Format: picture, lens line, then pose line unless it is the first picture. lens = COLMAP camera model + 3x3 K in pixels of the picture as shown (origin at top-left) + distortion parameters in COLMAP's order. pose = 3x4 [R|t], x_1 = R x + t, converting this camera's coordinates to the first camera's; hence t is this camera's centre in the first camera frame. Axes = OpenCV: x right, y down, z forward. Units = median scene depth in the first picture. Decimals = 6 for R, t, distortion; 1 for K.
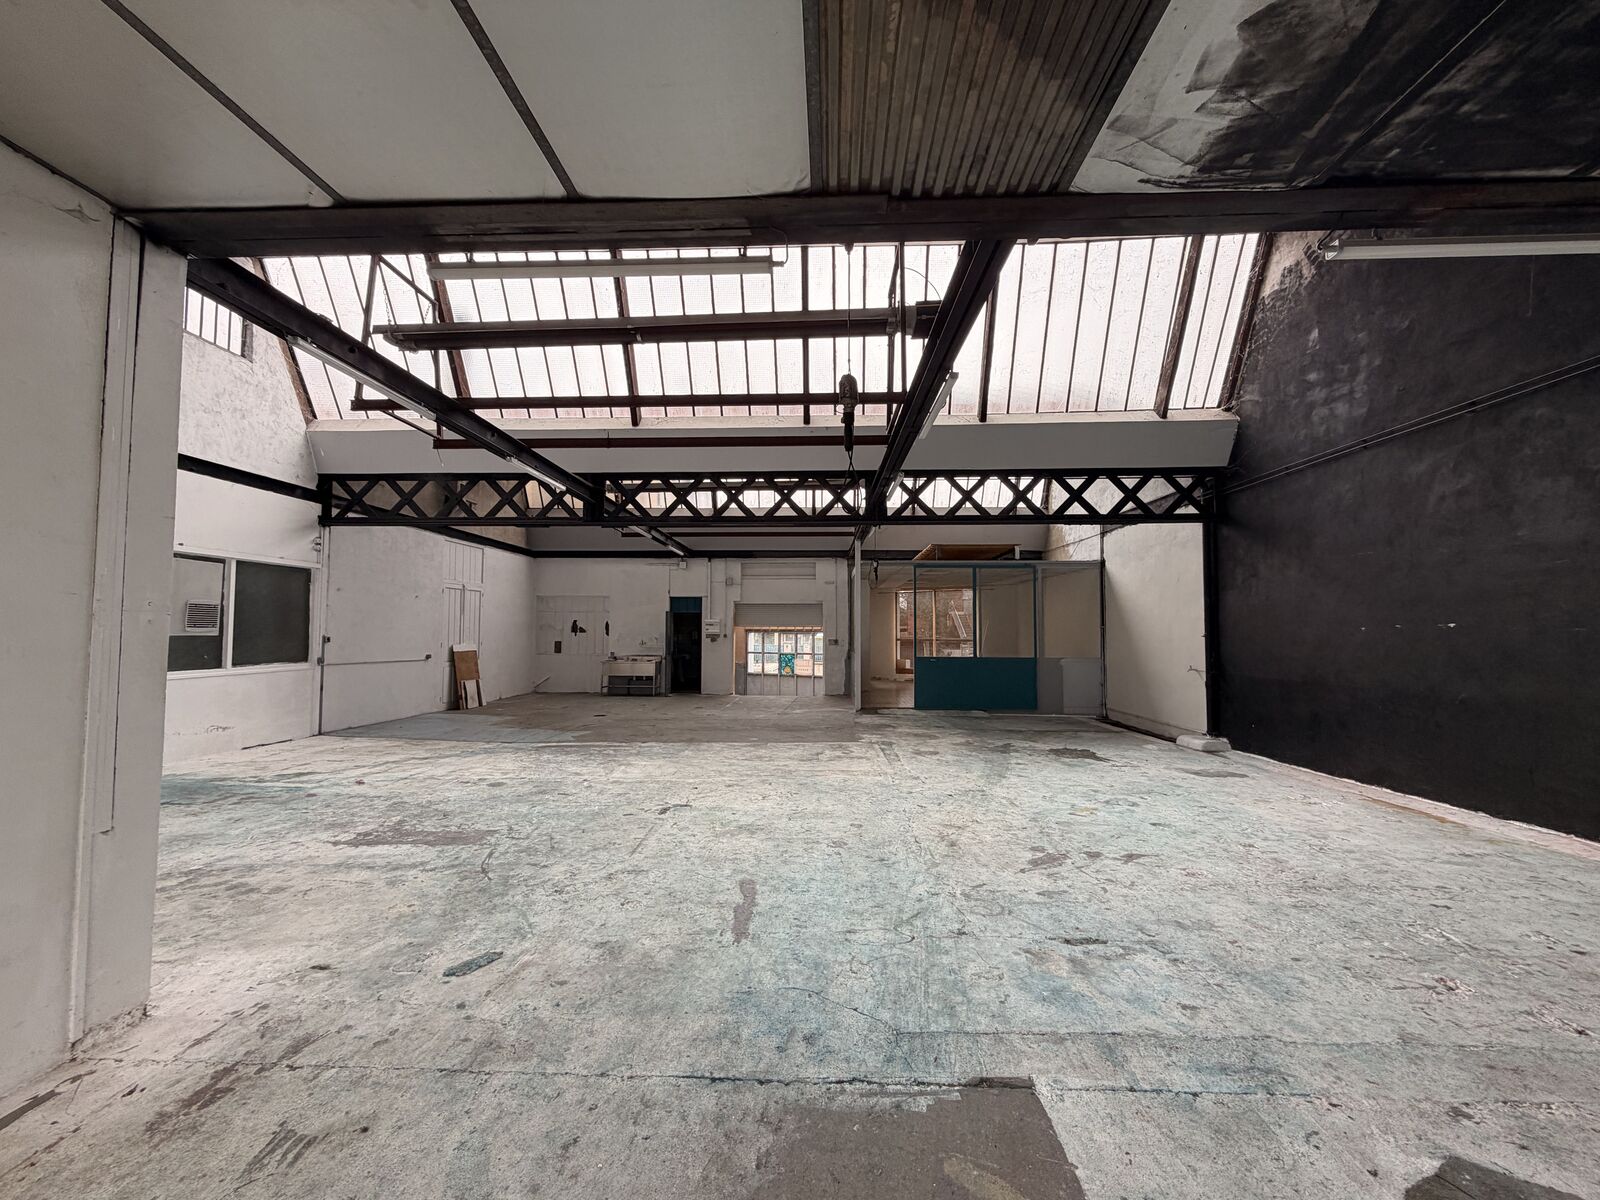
lens RADIAL K [[637.1, 0, 795.4], [0, 637.1, 599.9], [0, 0, 1]] dist [0.000956, -0.000487]
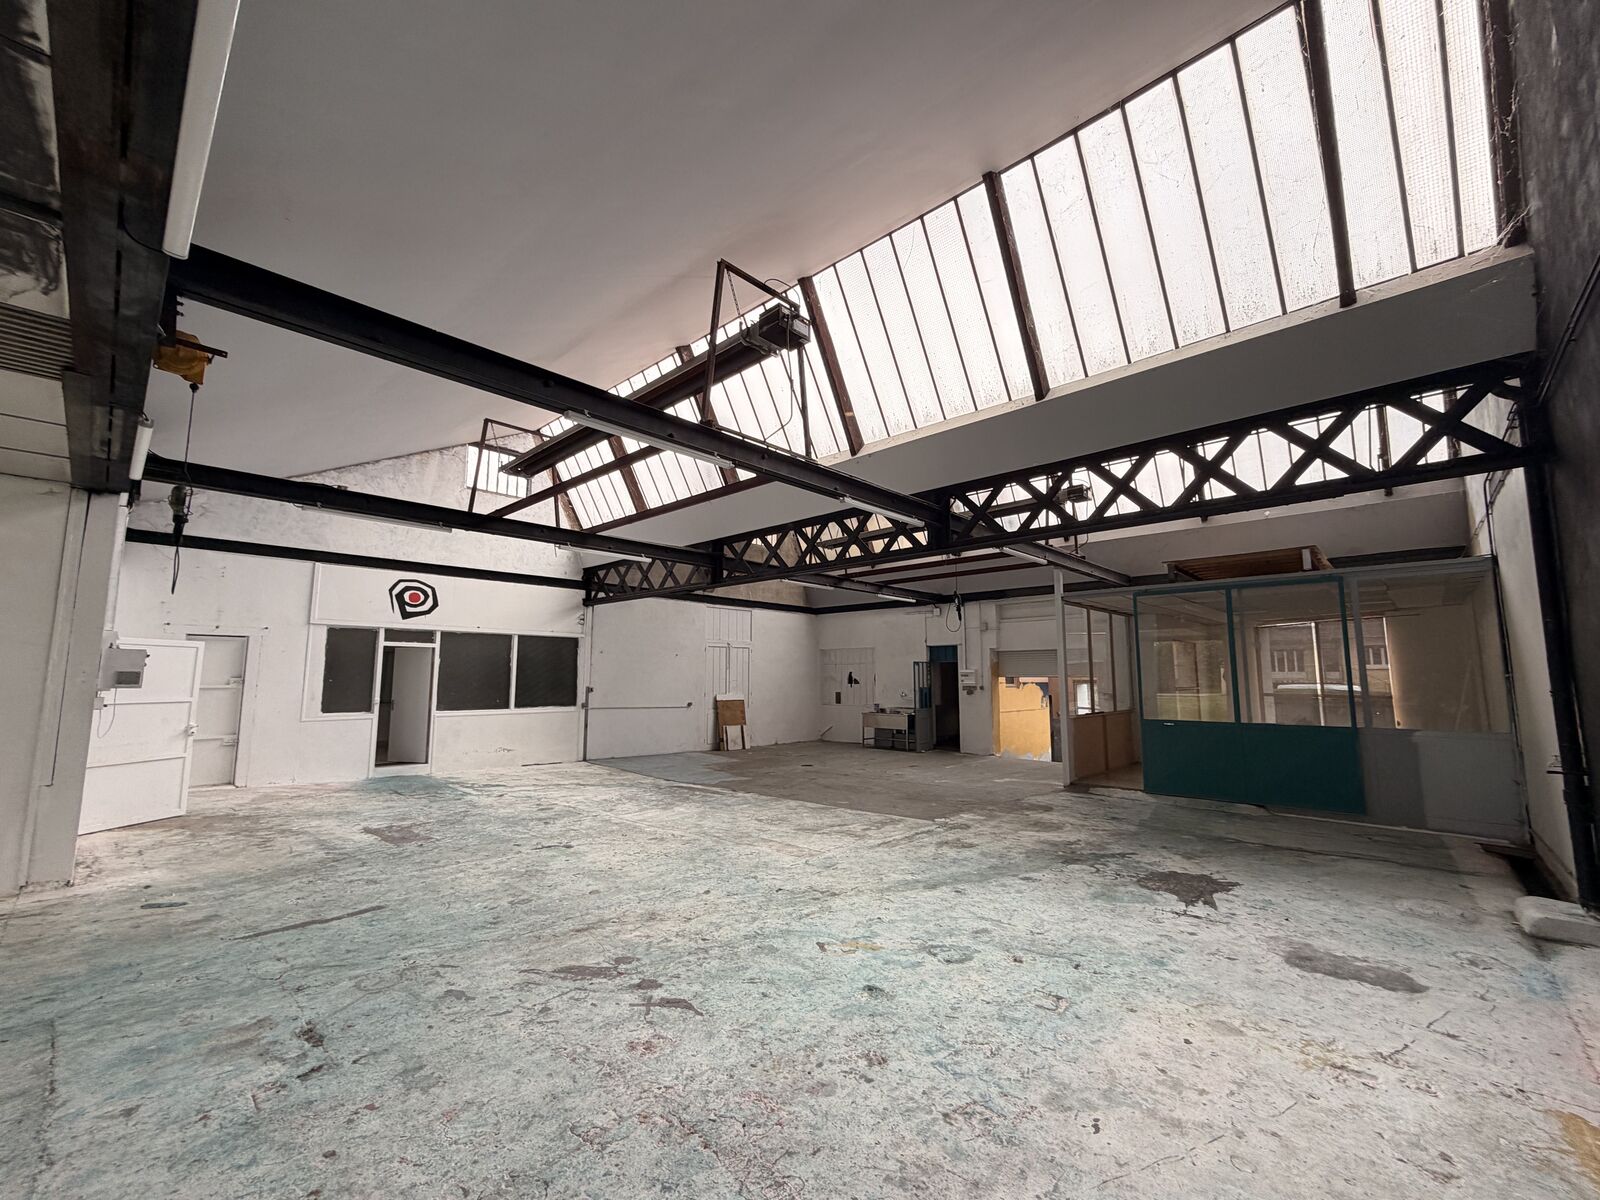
lens RADIAL K [[657.9, 0, 800.5], [0, 657.9, 600.8], [0, 0, 1]] dist [0.000475, 0.000089]
pose [[0.756120, -0.080714, -0.649436, 0.899722], [0.033231, 0.995820, -0.085073, 0.014381], [0.653588, 0.042743, 0.755642, 0.399762]]
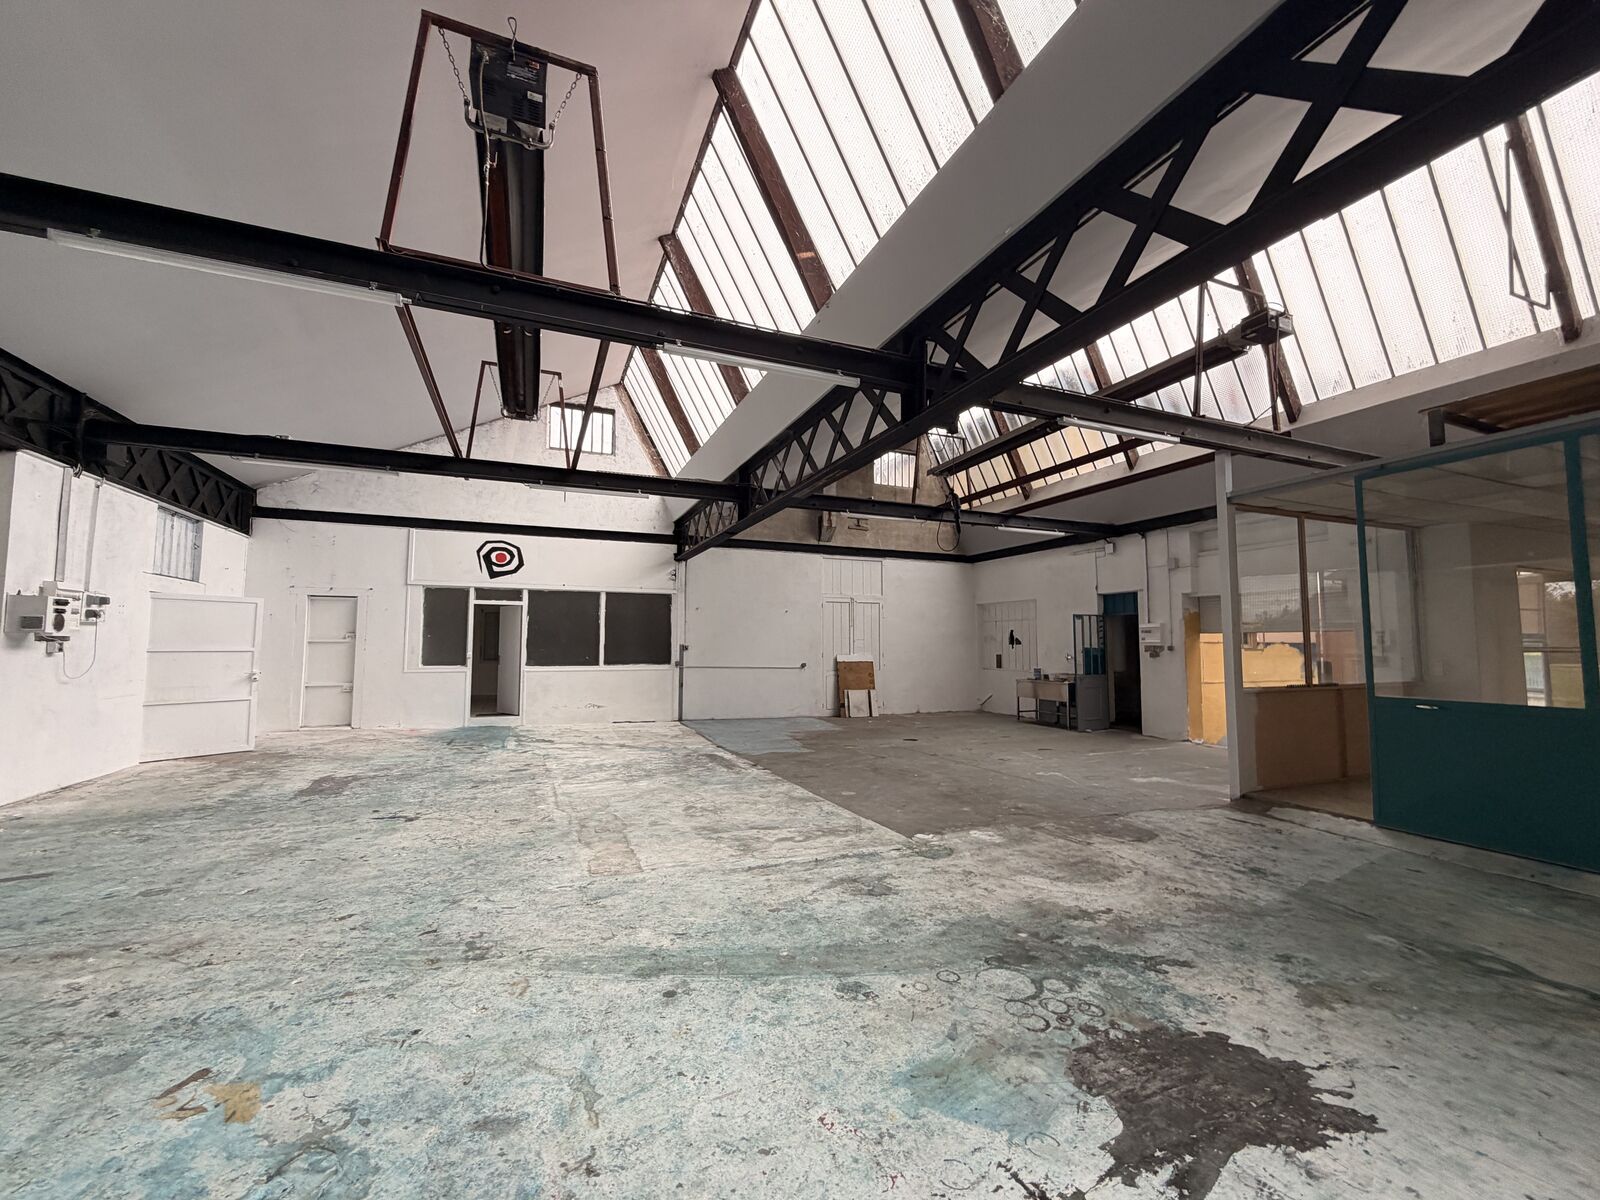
lens RADIAL K [[638.1, 0, 796.6], [0, 638.1, 599.6], [0, 0, 1]] dist [-0.000083, 0.000136]
pose [[0.423345, -0.068468, -0.903377, 0.932070], [0.041698, 0.997556, -0.056065, 0.081201], [0.905008, -0.013934, 0.425166, 1.134835]]
